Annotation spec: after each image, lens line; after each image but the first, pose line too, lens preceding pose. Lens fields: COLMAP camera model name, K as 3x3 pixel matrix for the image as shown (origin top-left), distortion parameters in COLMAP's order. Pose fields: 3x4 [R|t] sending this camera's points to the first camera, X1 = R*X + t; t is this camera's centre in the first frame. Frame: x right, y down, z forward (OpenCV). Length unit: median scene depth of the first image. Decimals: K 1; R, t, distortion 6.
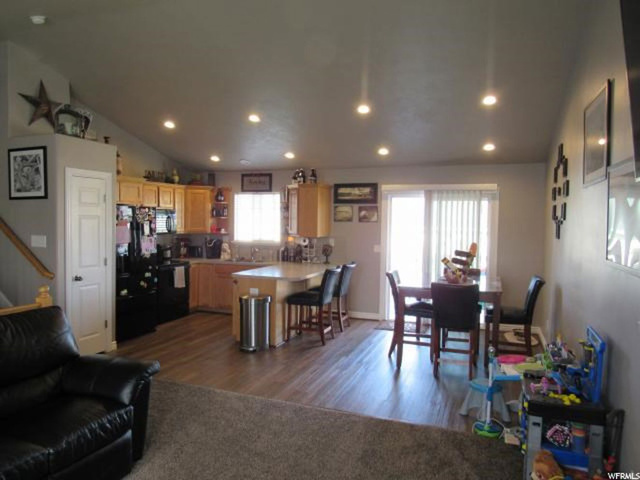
lens RADIAL K [[461.4, 0, 319.6], [0, 461.4, 241.5], [0, 0, 1]] dist [-0.030186, 0.008858]
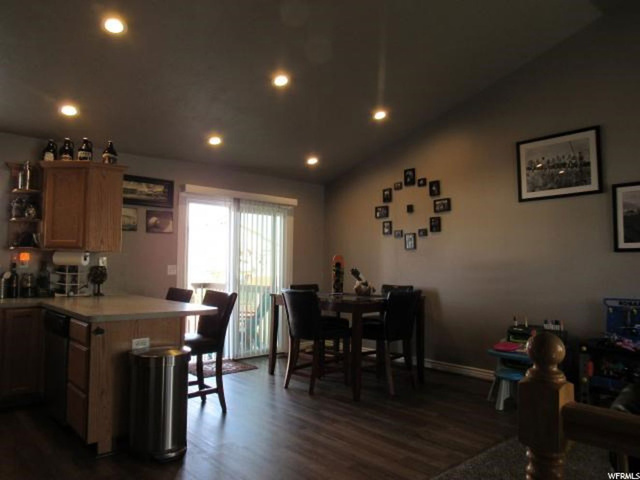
lens RADIAL K [[461.4, 0, 319.0], [0, 461.4, 239.2], [0, 0, 1]] dist [-0.030186, 0.008858]
pose [[0.463498, 0.044481, 0.884981, -0.413186], [0.040838, 0.996606, -0.071479, 0.028456], [-0.885157, 0.069271, 0.460108, 0.458583]]
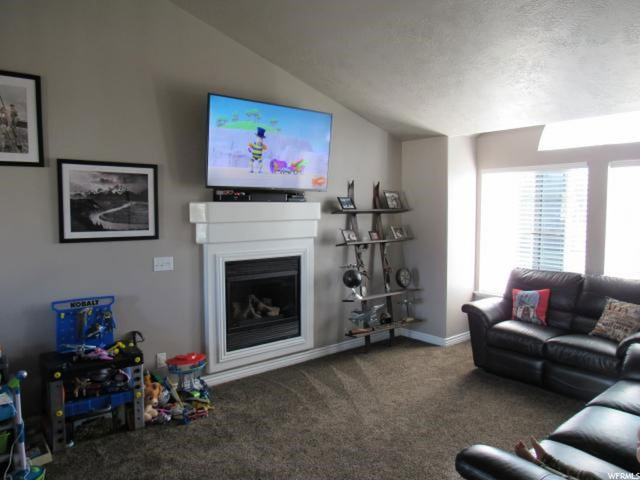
lens RADIAL K [[461.4, 0, 319.6], [0, 461.4, 241.5], [0, 0, 1]] dist [-0.030186, 0.008858]
pose [[-0.862607, -0.047441, 0.503646, -0.166858], [0.011267, 0.993544, 0.112884, -0.040810], [-0.505750, 0.103049, -0.856503, 0.686423]]
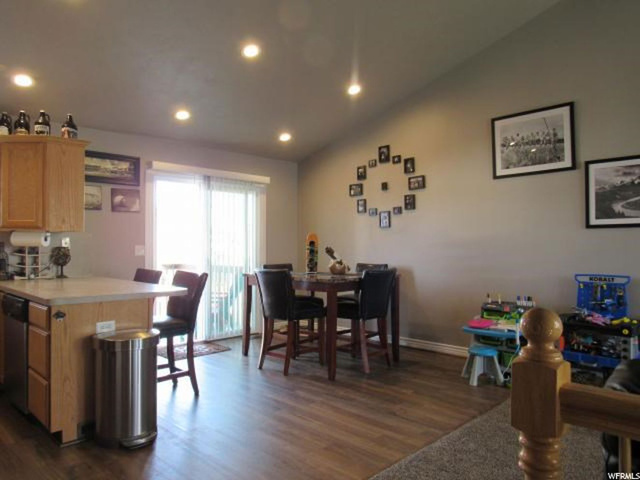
lens RADIAL K [[461.4, 0, 318.2], [0, 461.4, 240.0], [0, 0, 1]] dist [-0.030186, 0.008858]
pose [[0.414066, 0.001355, 0.910246, -0.399559], [0.050689, 0.998413, -0.024544, 0.030574], [-0.908835, 0.056302, 0.413340, 0.465560]]
